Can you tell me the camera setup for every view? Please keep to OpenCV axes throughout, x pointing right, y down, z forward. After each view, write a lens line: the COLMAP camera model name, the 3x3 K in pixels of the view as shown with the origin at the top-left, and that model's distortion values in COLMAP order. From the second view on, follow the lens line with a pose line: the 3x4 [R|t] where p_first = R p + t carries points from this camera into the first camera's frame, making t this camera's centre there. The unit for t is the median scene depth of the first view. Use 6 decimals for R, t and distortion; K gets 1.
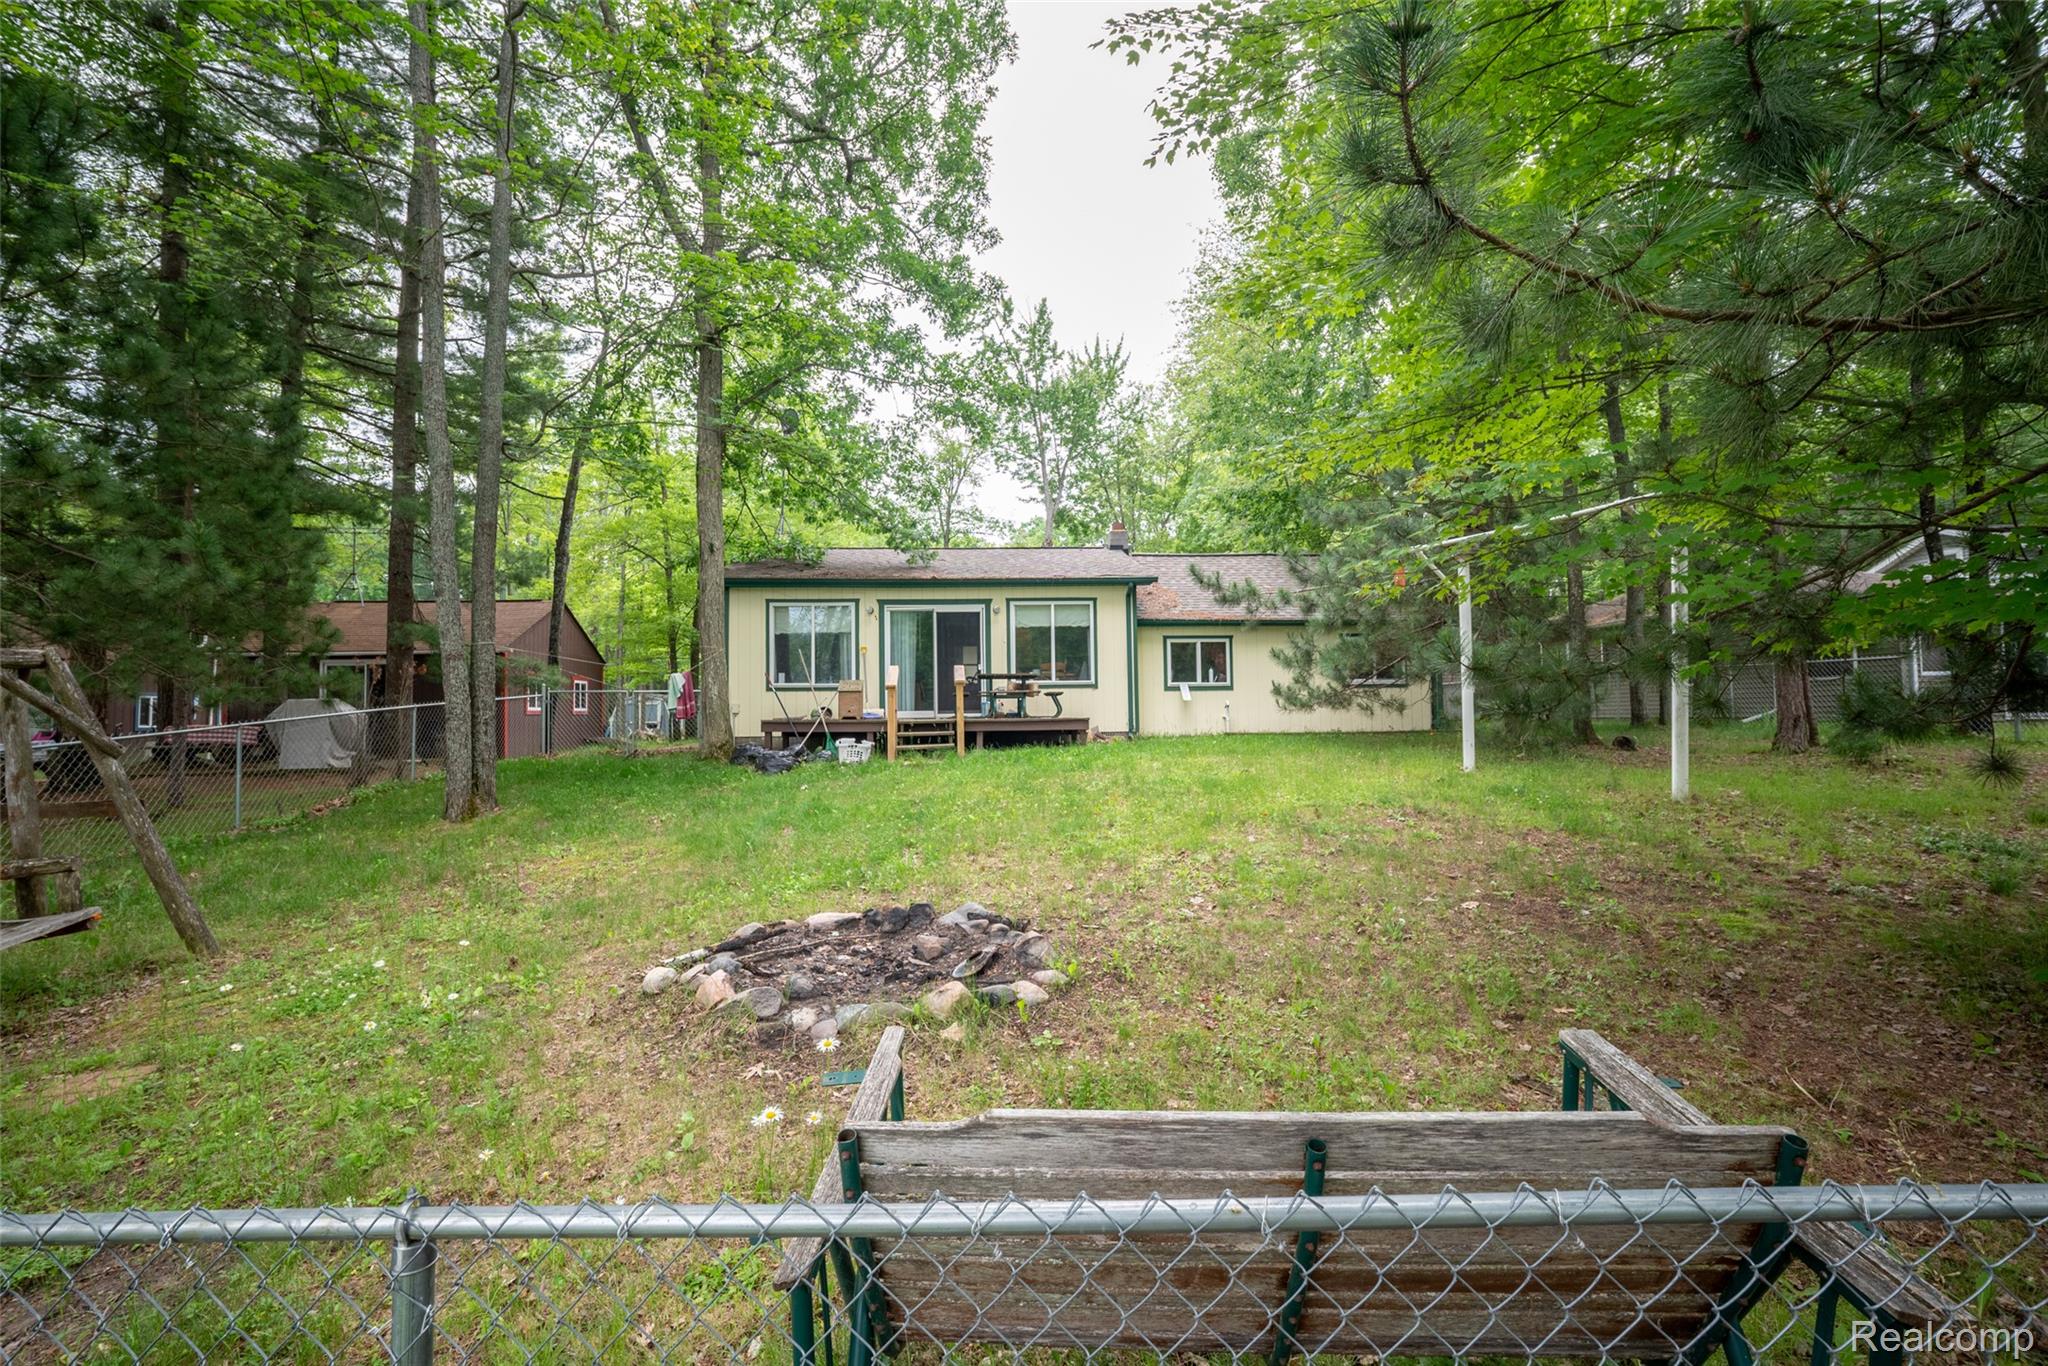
lens RADIAL K [[789.0, 0, 1018.2], [0, 789.0, 646.7], [0, 0, 1]] dist [-0.088826, 0.000017]
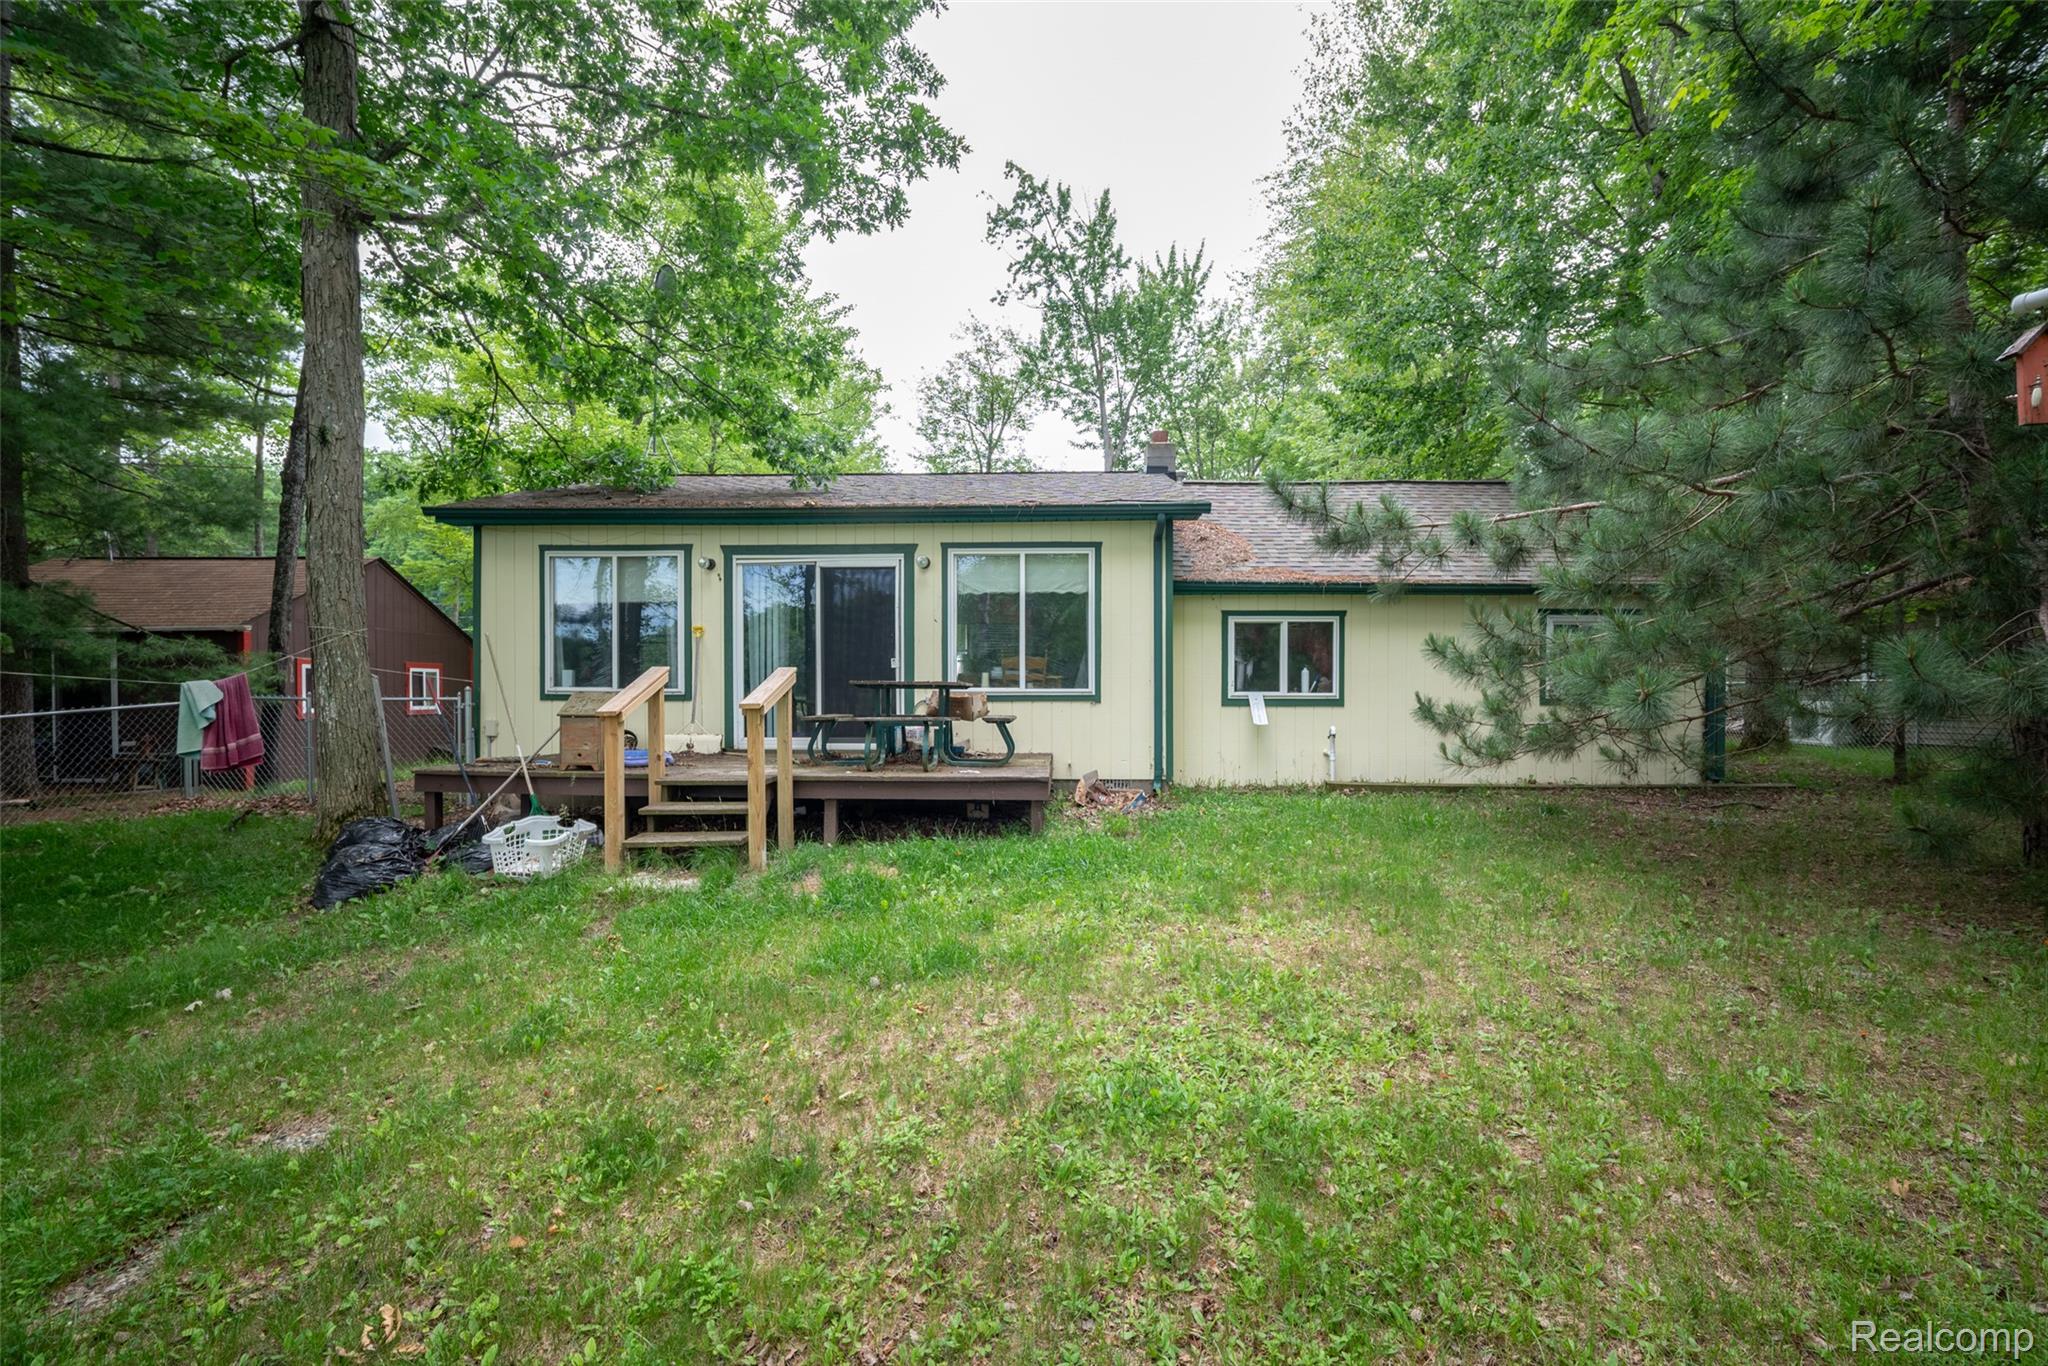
lens RADIAL K [[870.5, 0, 1024.0], [0, 870.5, 683.0], [0, 0, 1]] dist [-0.026944, 0.000215]
pose [[0.997579, 0.011226, -0.068635, 0.082253], [-0.006309, 0.997424, 0.071450, -0.005343], [0.069260, -0.070844, 0.995080, 0.345093]]
